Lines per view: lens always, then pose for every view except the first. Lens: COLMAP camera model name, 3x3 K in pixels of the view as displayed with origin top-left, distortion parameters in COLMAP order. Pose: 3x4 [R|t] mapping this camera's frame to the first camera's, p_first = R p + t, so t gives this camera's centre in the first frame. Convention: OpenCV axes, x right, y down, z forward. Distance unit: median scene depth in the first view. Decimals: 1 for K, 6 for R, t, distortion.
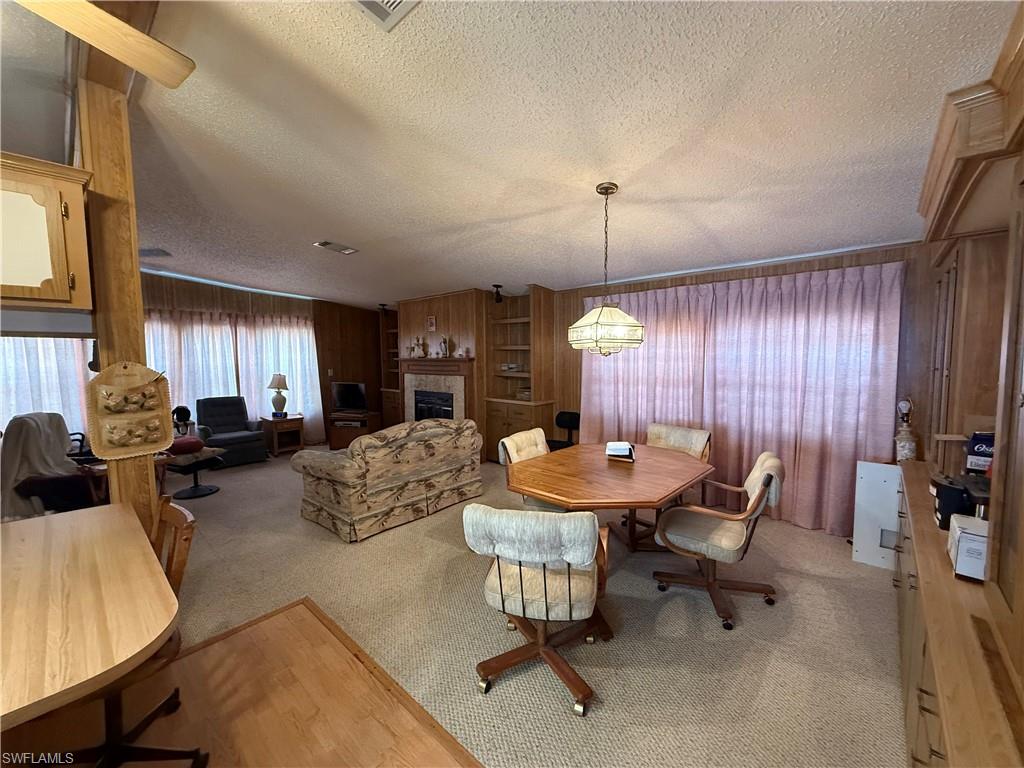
lens RADIAL K [[409.5, 0, 512.0], [0, 409.5, 384.0], [0, 0, 1]] dist [0.002531, 0.000108]
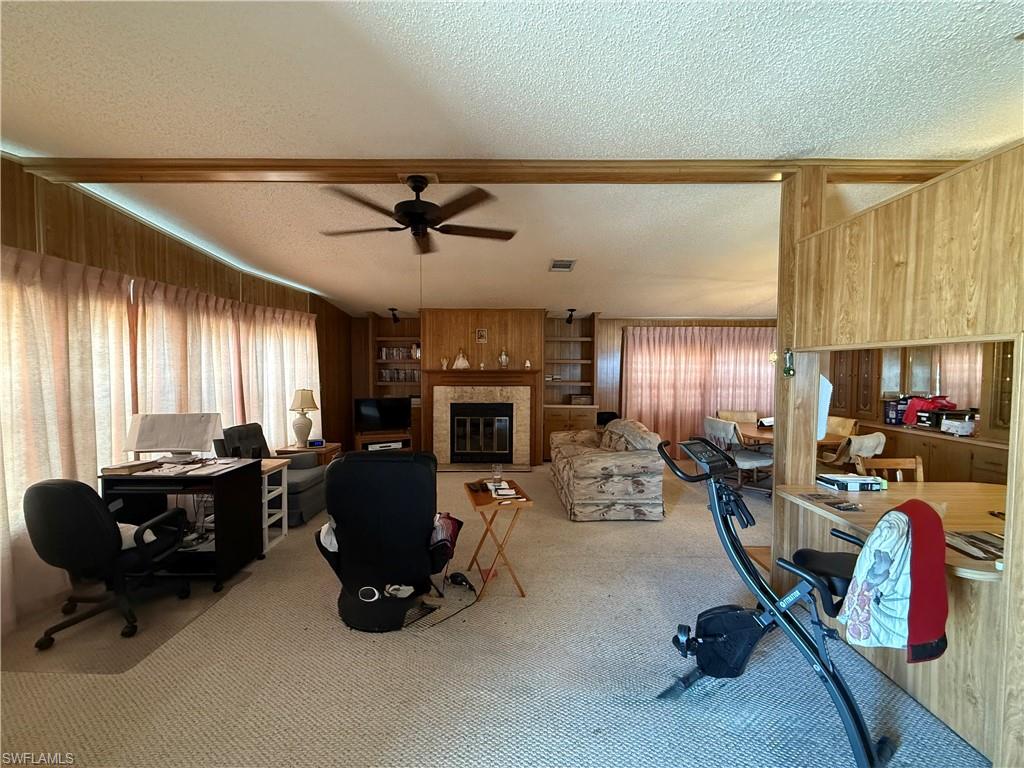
lens RADIAL K [[409.5, 0, 512.0], [0, 409.5, 384.0], [0, 0, 1]] dist [0.002531, 0.000108]
pose [[0.740237, -0.016074, 0.672154, -0.815083], [0.037757, 0.999130, -0.017688, -0.007384], [-0.671285, 0.038472, 0.740200, 0.202159]]
